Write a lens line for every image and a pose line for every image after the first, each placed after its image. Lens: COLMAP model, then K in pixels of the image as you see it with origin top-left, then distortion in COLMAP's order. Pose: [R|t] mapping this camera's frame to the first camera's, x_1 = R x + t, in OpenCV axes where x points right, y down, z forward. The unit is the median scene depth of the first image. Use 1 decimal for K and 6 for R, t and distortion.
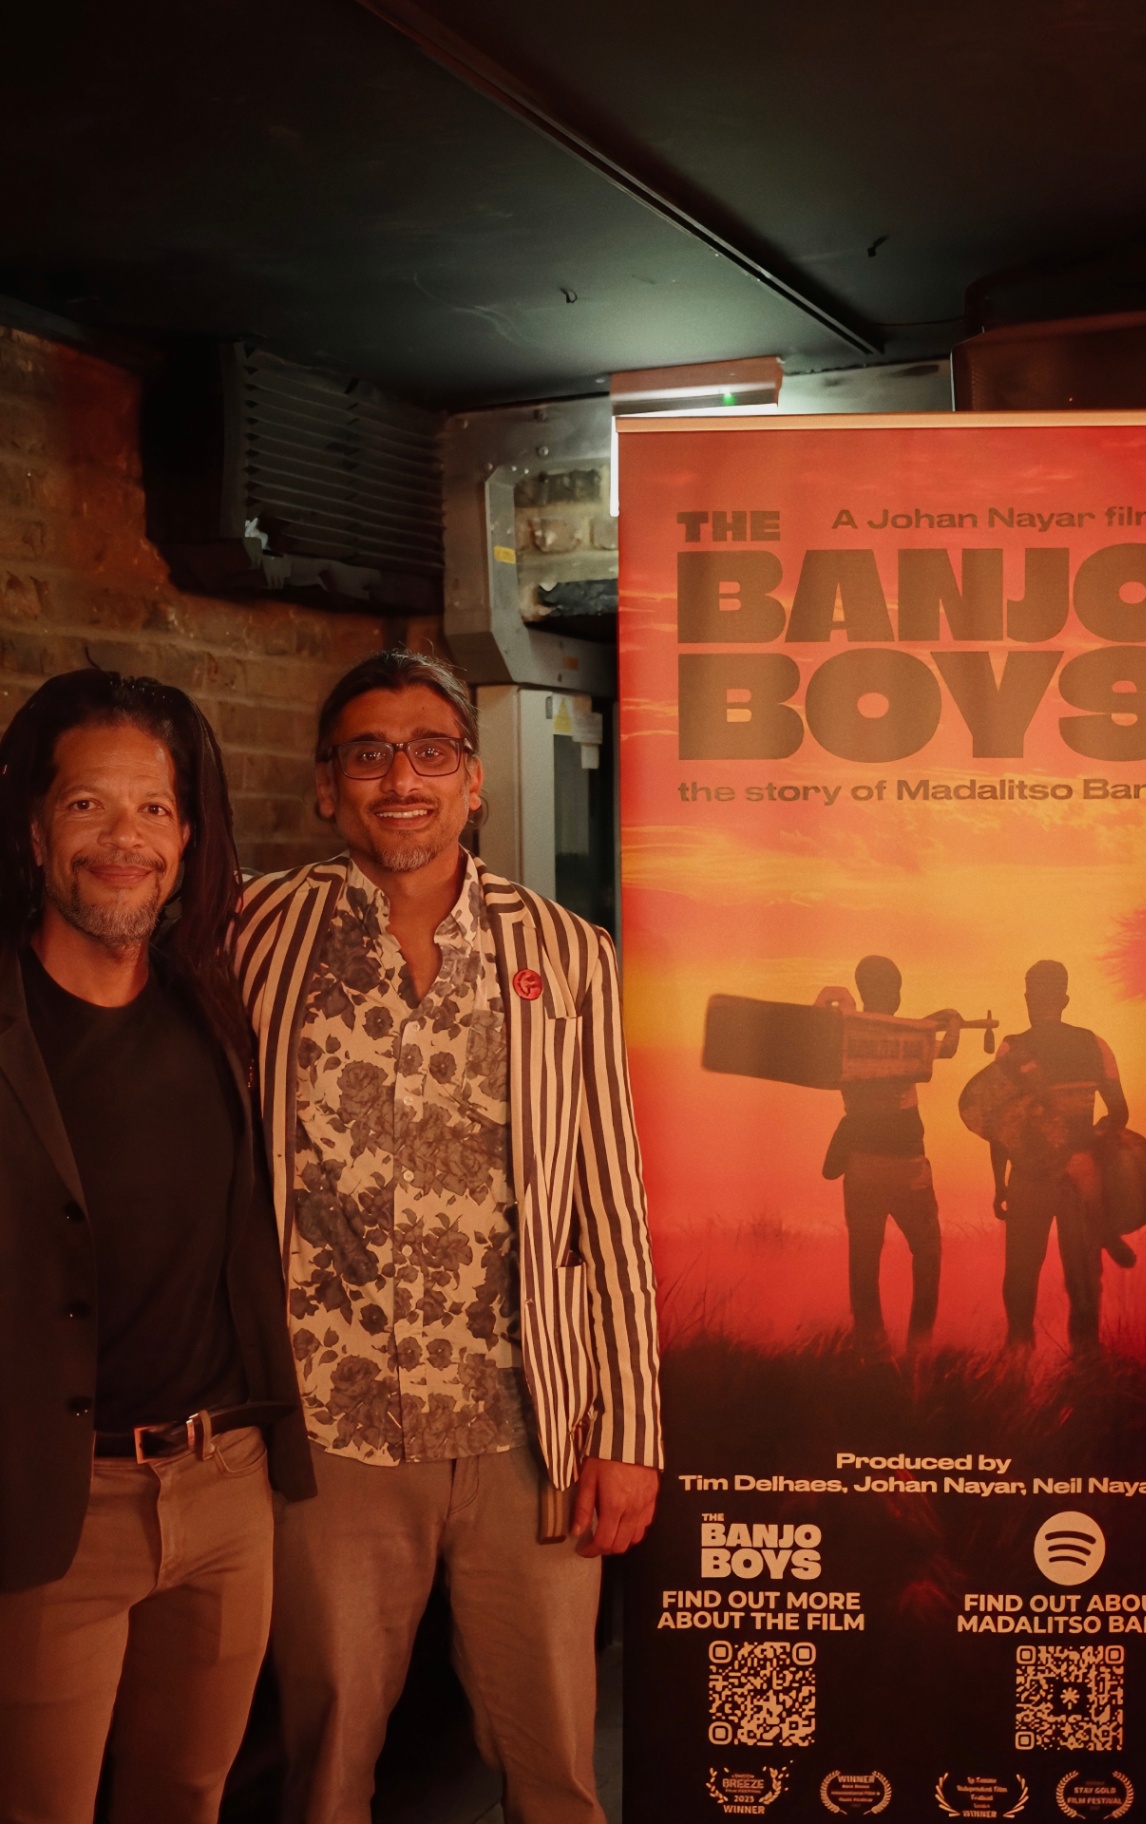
lens RADIAL K [[1923.8, 0, 572.3], [0, 1923.8, 1013.7], [0, 0, 1]] dist [-0.064650, 0.028831]
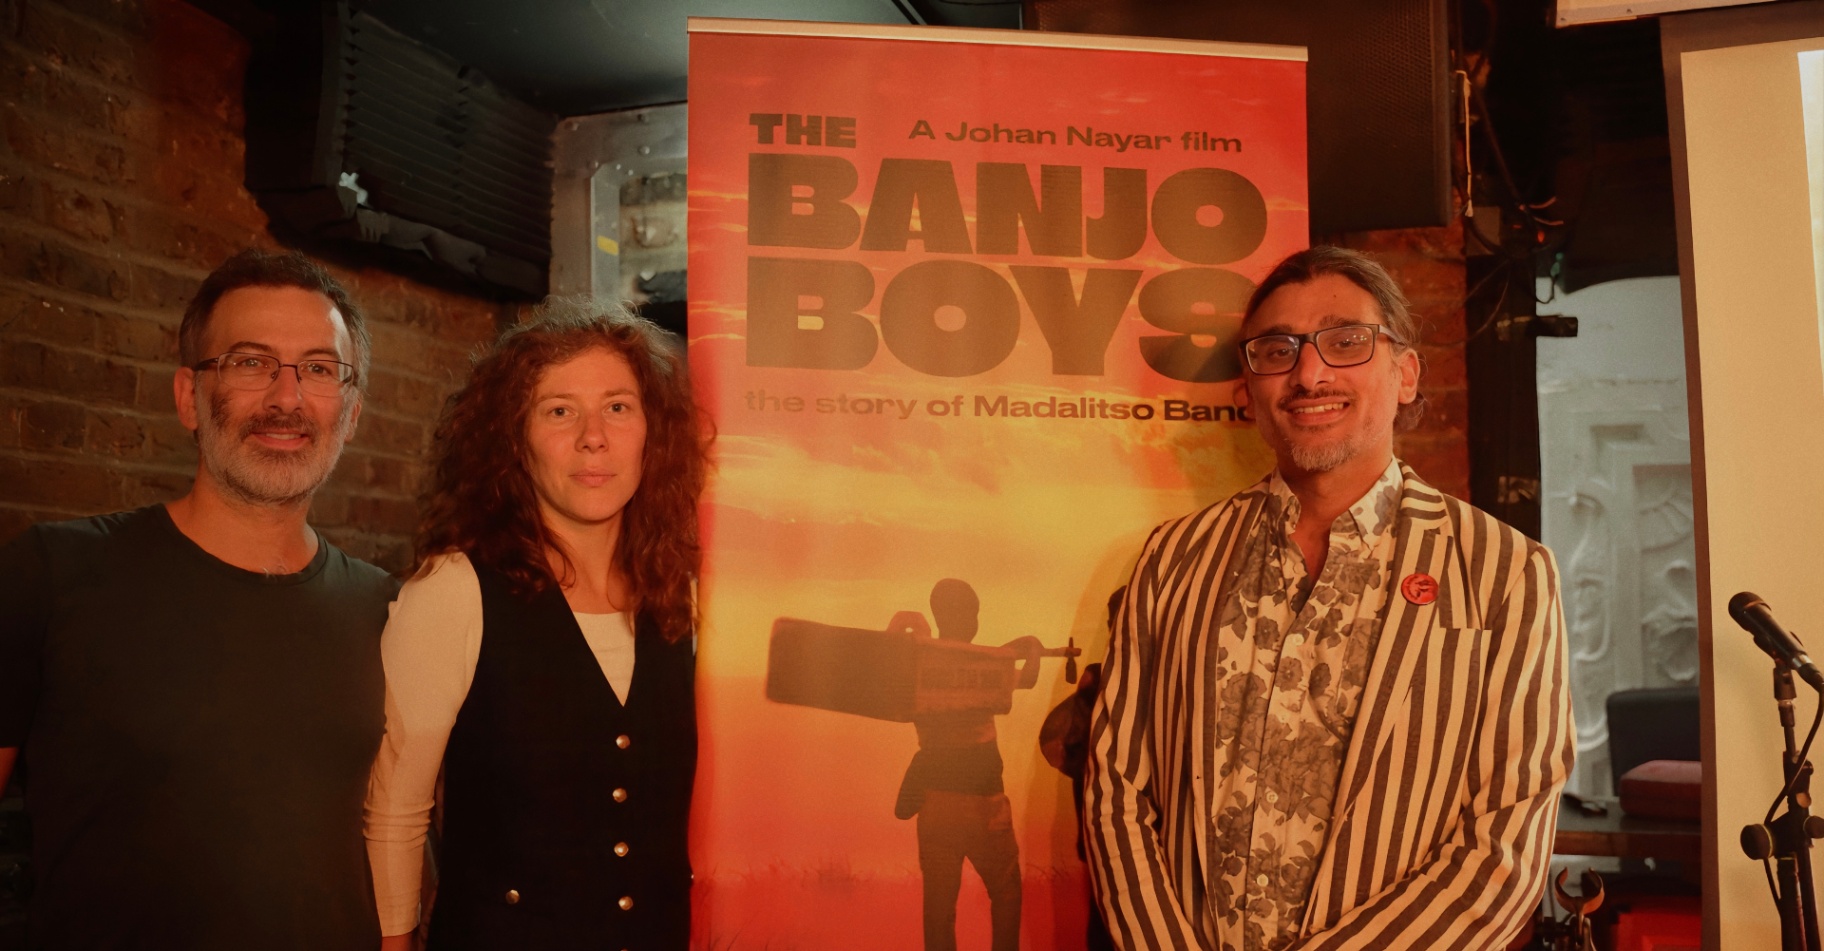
lens RADIAL K [[1398.8, 0, 915.0], [0, 1398.8, 553.7], [0, 0, 1]] dist [-0.099632, 0.004798]
pose [[0.989148, 0.019114, 0.145672, 0.039862], [-0.002965, 0.993896, -0.110279, 0.033198], [-0.146890, 0.108650, 0.983168, 0.328089]]
